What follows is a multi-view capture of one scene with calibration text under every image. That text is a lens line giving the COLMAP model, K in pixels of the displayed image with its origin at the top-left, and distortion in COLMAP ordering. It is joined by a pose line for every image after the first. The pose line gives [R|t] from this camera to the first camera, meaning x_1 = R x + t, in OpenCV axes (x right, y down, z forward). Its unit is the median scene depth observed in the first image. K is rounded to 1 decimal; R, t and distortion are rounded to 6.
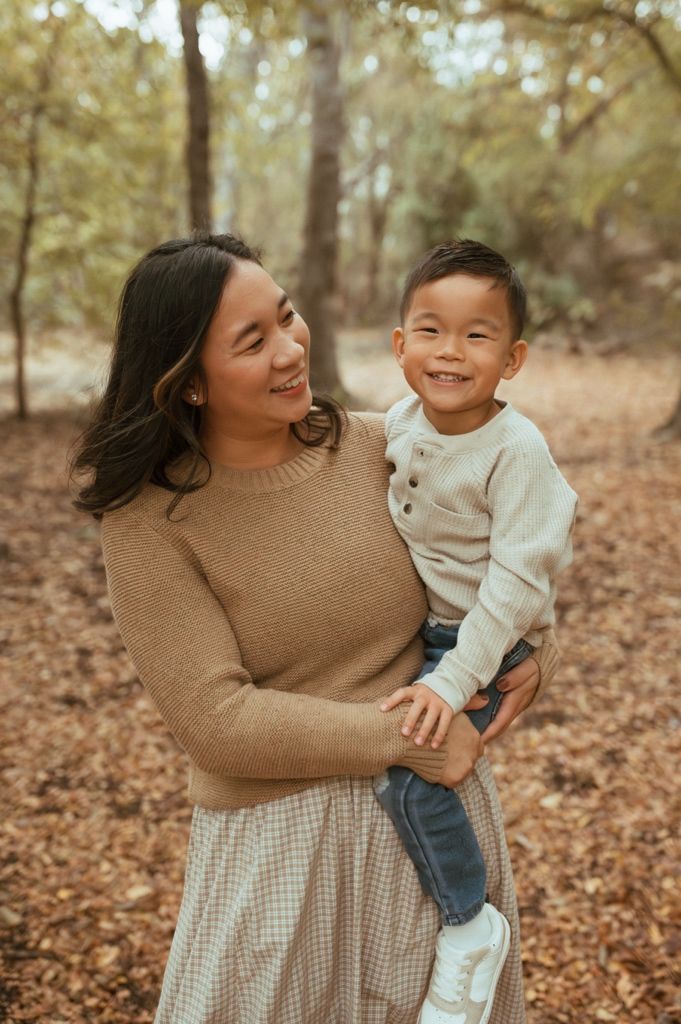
lens RADIAL K [[1071.6, 0, 376.3], [0, 1071.6, 435.5], [0, 0, 1]] dist [0.005670, 0.001841]
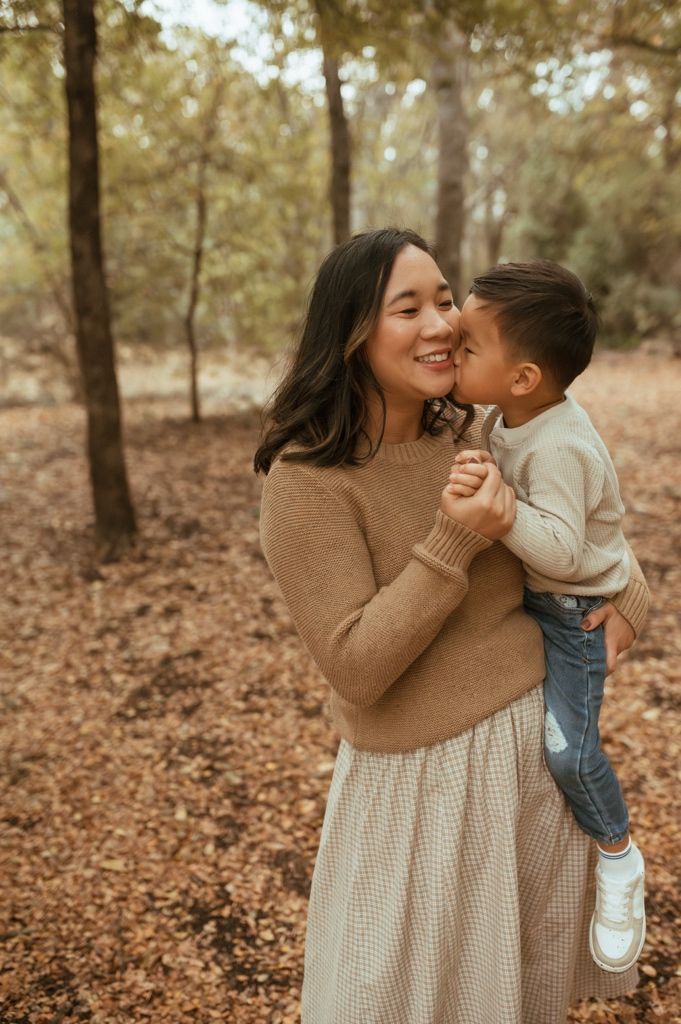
lens RADIAL K [[963.4, 0, 346.9], [0, 963.4, 508.5], [0, 0, 1]] dist [-0.004608, -0.005283]
pose [[0.989132, -0.000928, -0.147028, -0.018678], [0.011159, 0.997570, 0.068776, 0.023780], [0.146607, -0.069669, 0.986738, -0.117844]]
